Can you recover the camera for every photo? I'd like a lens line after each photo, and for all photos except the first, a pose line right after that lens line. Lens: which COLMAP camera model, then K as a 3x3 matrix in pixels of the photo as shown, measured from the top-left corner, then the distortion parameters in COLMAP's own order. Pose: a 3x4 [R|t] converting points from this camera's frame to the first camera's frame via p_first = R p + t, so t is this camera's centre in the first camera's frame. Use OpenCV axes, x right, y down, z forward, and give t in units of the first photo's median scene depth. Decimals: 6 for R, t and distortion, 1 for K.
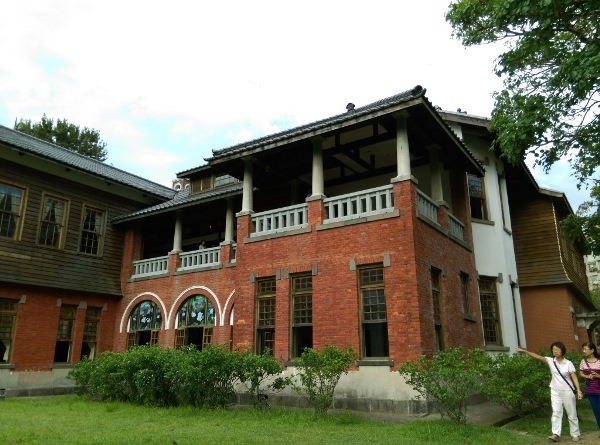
lens RADIAL K [[487.2, 0, 307.4], [0, 487.2, 228.7], [0, 0, 1]] dist [0.094183, -0.126708]
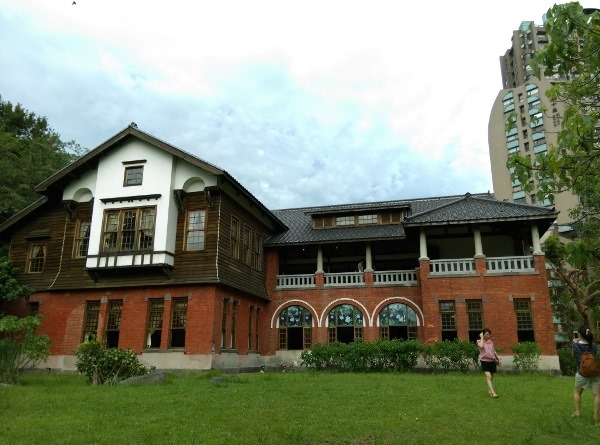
lens RADIAL K [[487.2, 0, 304.2], [0, 487.2, 228.6], [0, 0, 1]] dist [0.094183, -0.126708]
pose [[0.943947, 0.092300, 0.316931, -0.843872], [-0.093384, 0.995560, -0.011802, -0.061657], [-0.316614, -0.018456, 0.948375, -0.339999]]
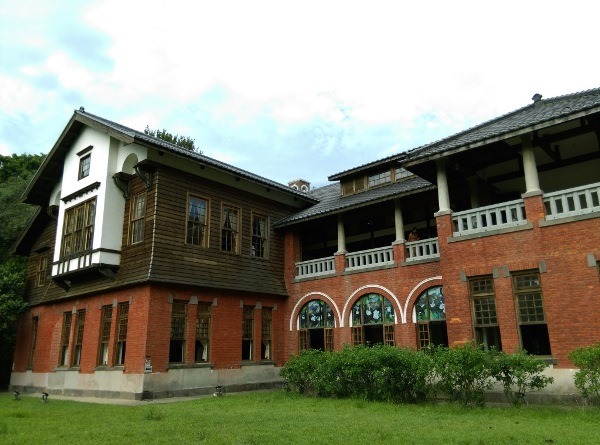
lens RADIAL K [[487.2, 0, 305.4], [0, 487.2, 227.5], [0, 0, 1]] dist [0.094183, -0.126708]
pose [[0.991505, -0.047249, -0.121181, -0.238174], [0.048531, 0.998792, 0.007650, -0.018784], [0.120673, -0.013466, 0.992601, -0.034170]]
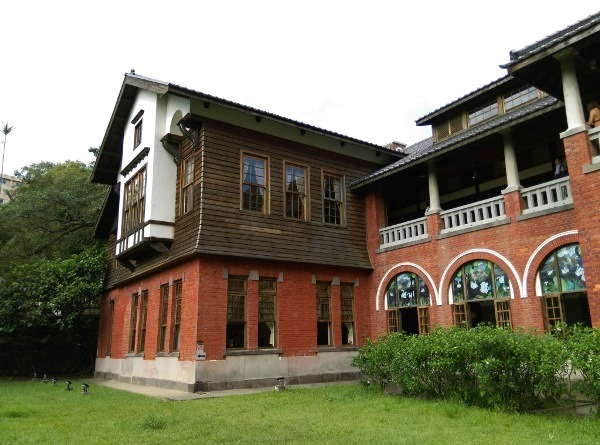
lens RADIAL K [[487.2, 0, 305.8], [0, 487.2, 226.8], [0, 0, 1]] dist [0.094183, -0.126708]
pose [[0.932716, -0.098358, -0.346938, -0.206865], [0.111201, 0.993648, 0.017251, 0.038880], [0.343038, -0.054670, 0.937729, 0.176204]]
